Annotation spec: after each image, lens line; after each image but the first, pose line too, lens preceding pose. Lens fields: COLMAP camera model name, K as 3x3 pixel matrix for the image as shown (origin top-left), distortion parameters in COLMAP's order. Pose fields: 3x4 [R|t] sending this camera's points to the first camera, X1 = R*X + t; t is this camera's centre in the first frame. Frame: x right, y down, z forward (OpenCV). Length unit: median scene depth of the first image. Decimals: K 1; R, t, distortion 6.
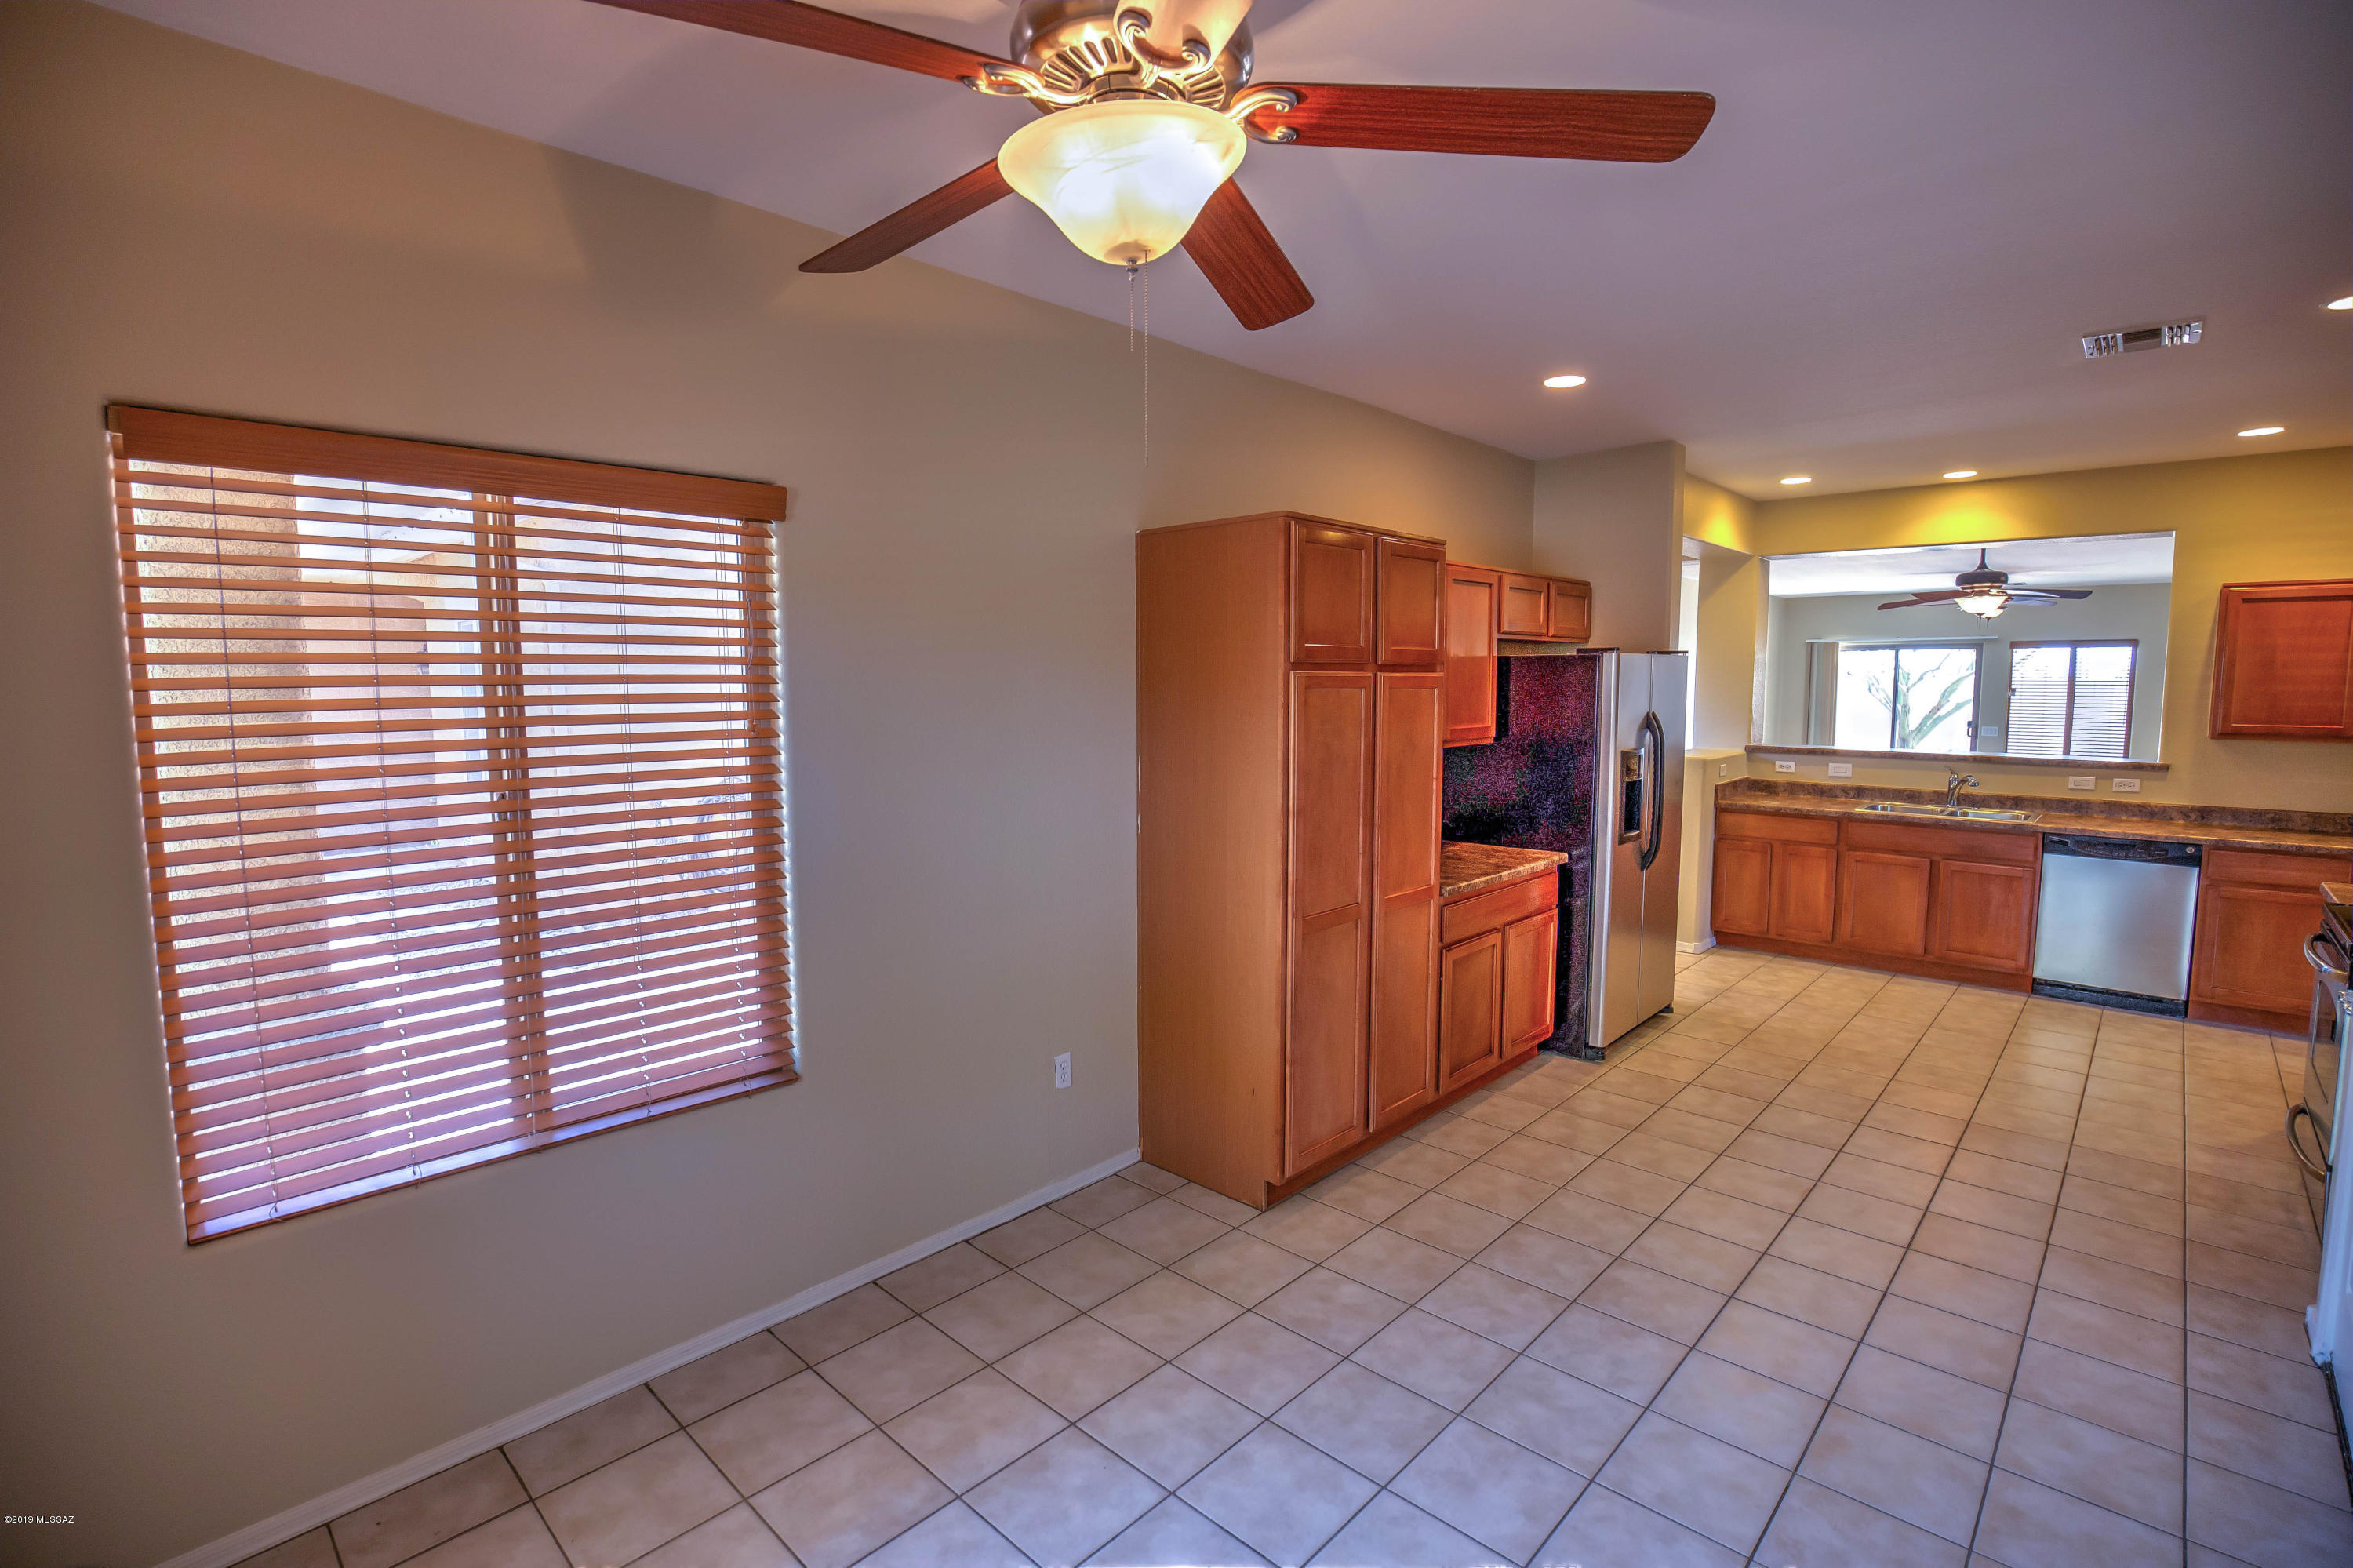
lens RADIAL K [[1083.8, 0, 1174.5], [0, 1083.8, 780.0], [0, 0, 1]] dist [-0.032932, 0.005084]
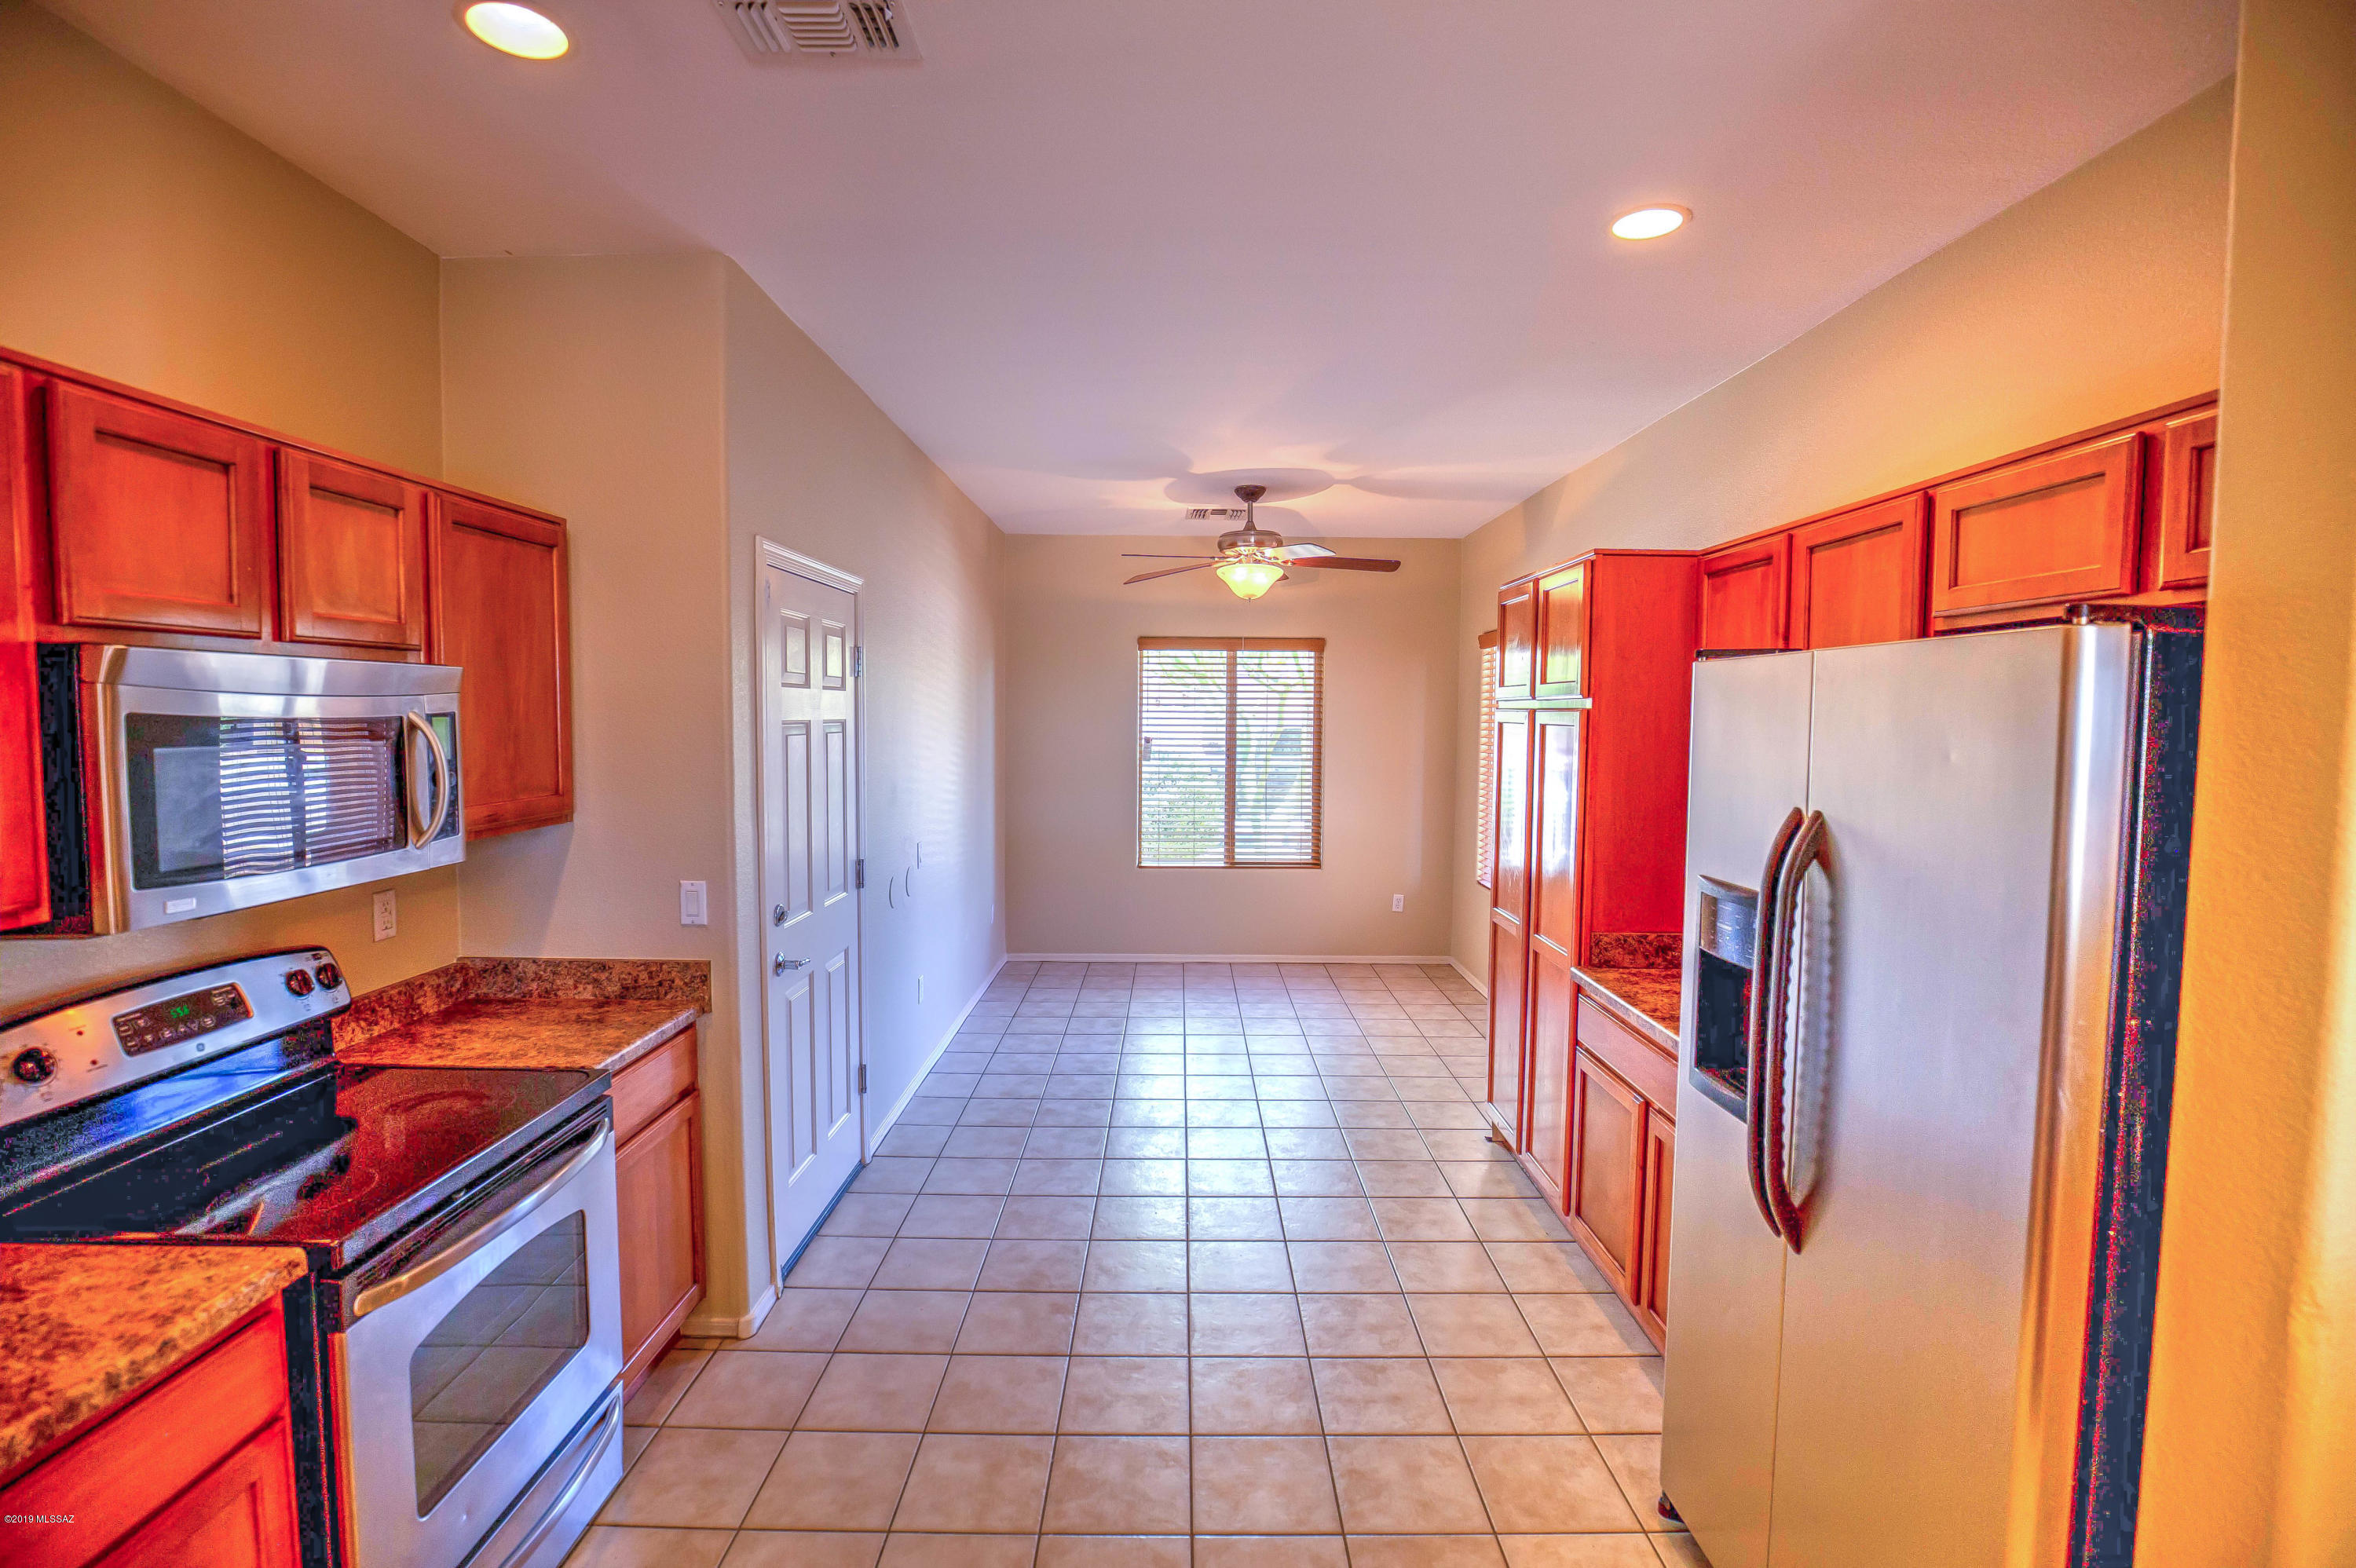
lens RADIAL K [[1081.9, 0, 1172.0], [0, 1081.9, 781.0], [0, 0, 1]] dist [-0.036788, 0.006731]
pose [[-0.729877, 0.040702, -0.682365, 0.790480], [-0.069032, 0.988734, 0.132815, -0.099174], [0.680084, 0.144043, -0.718845, 1.045585]]
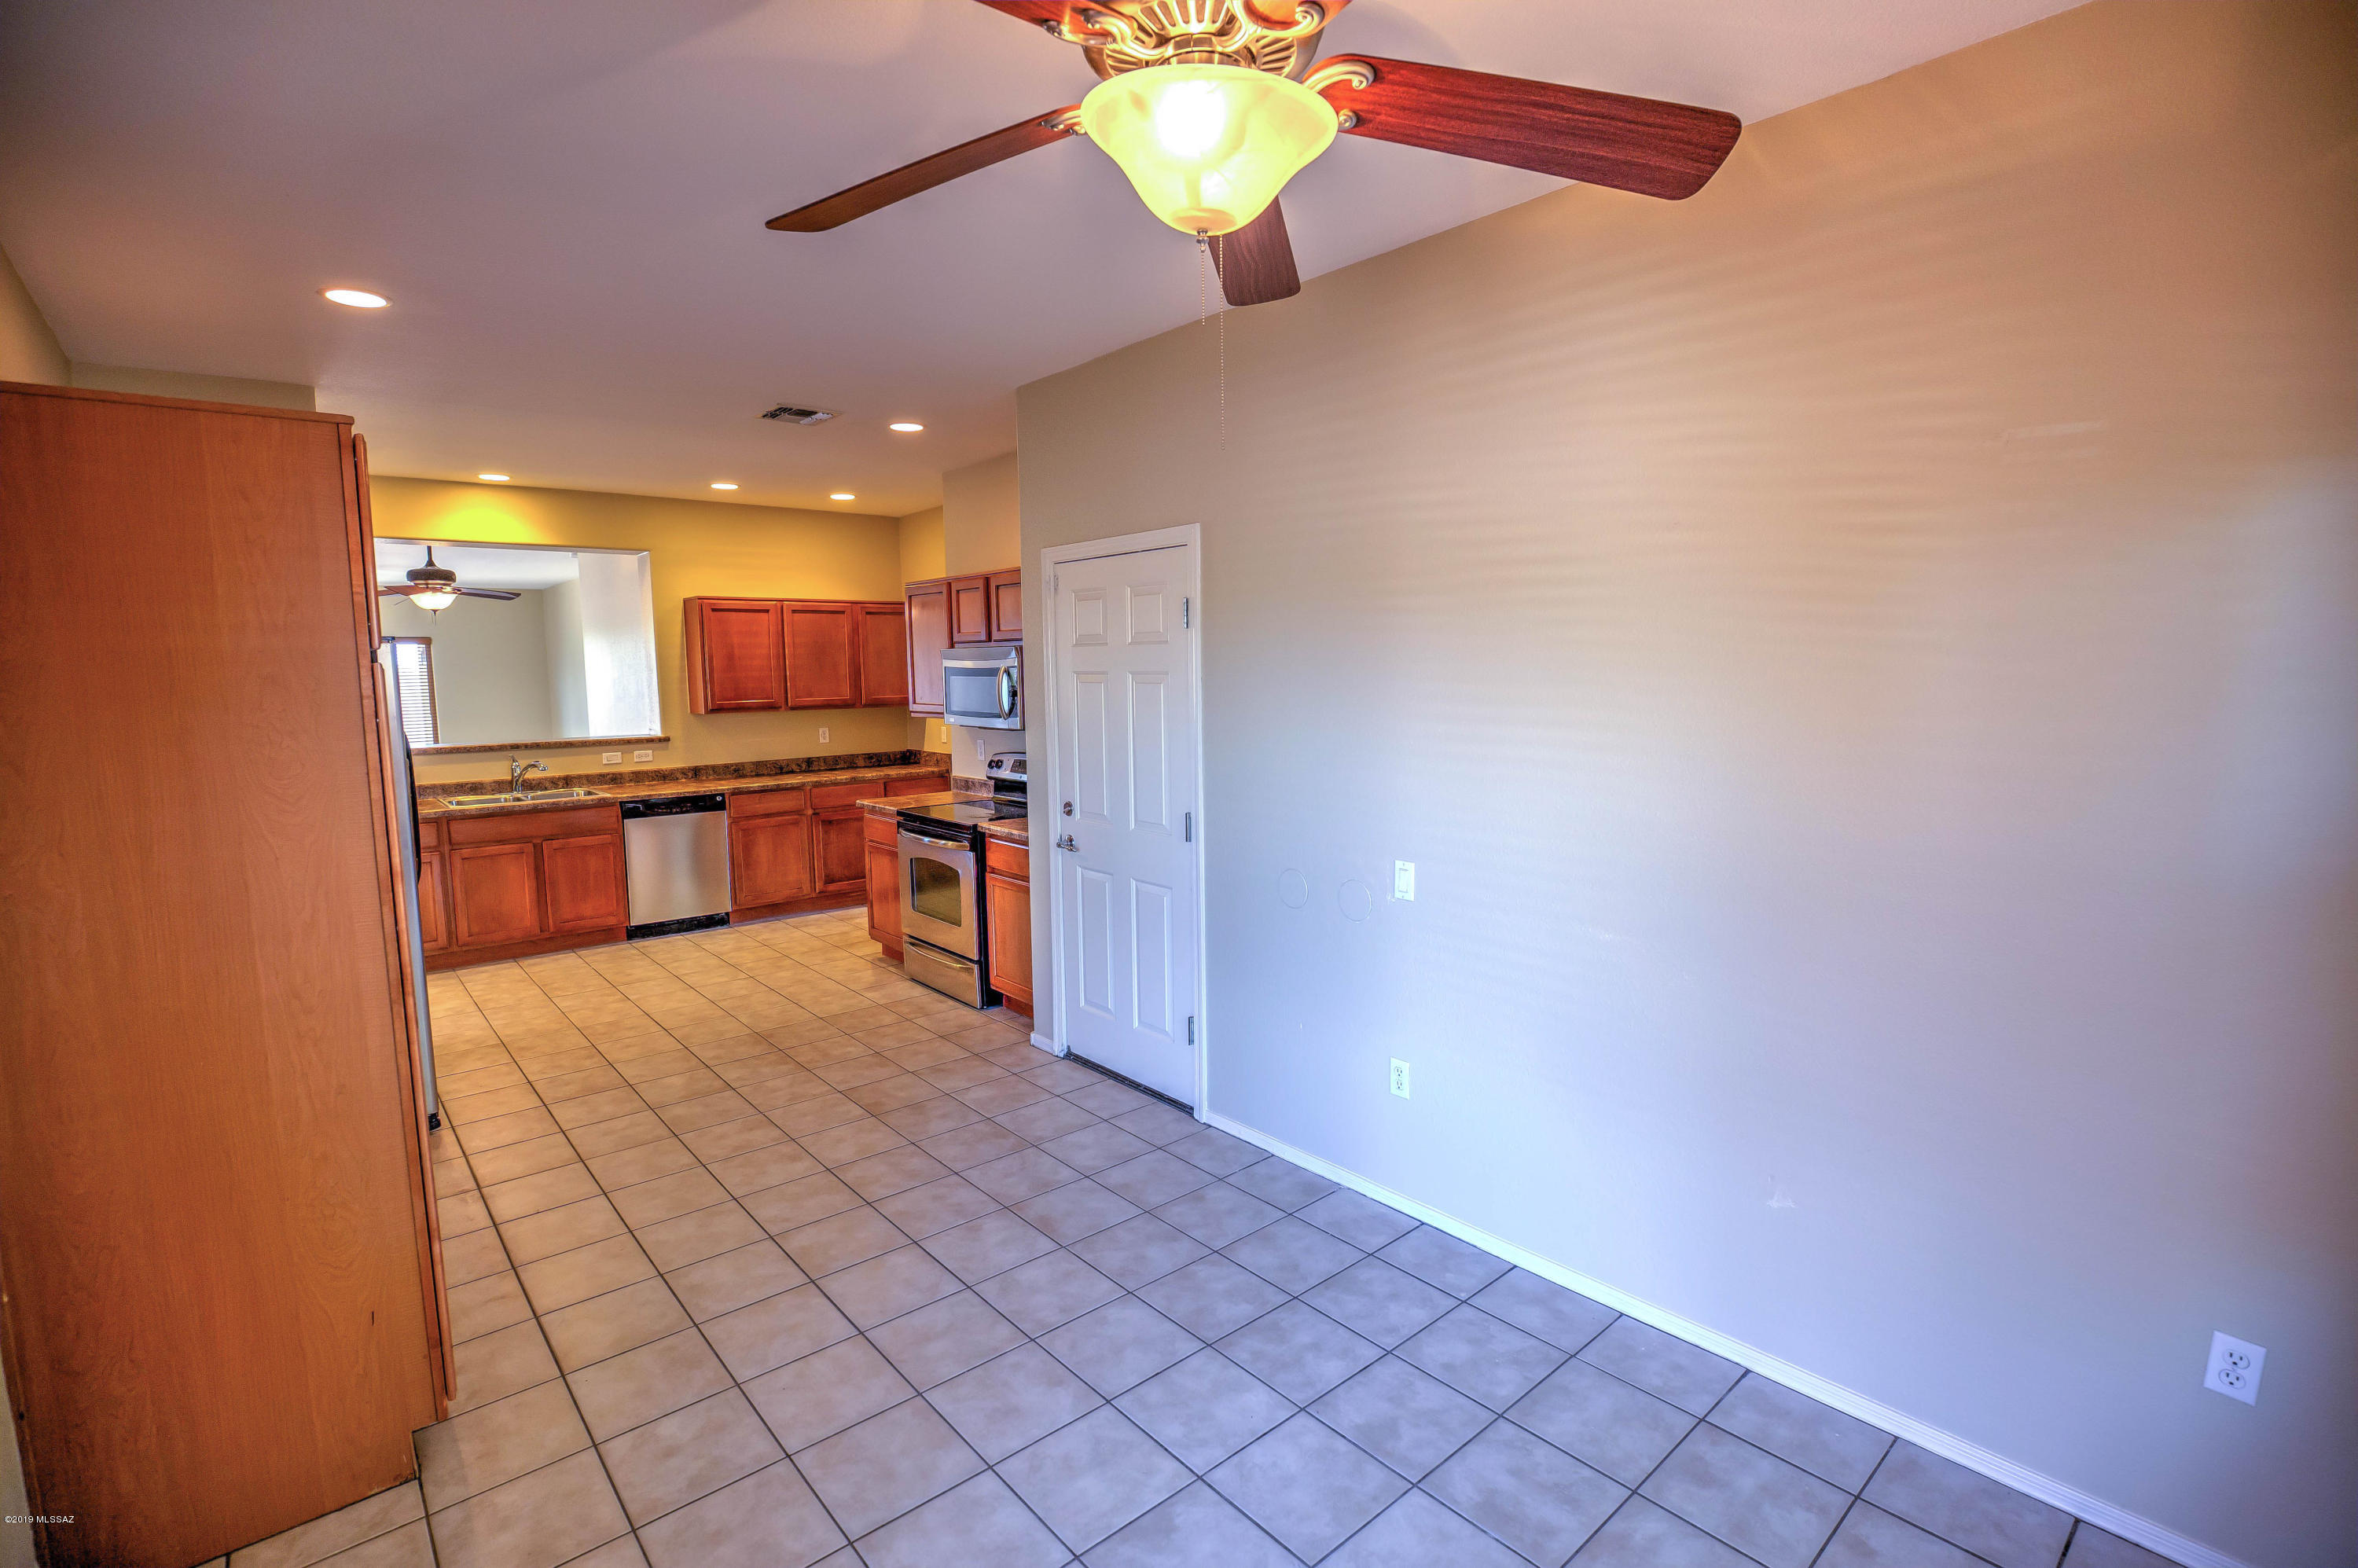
lens RADIAL K [[1087.4, 0, 1178.3], [0, 1087.4, 781.1], [0, 0, 1]] dist [-0.035122, 0.006733]
pose [[0.101800, -0.107955, 0.988930, -0.311147], [0.105264, 0.989683, 0.097201, -0.025504], [-0.989220, 0.094204, 0.112113, 0.281521]]
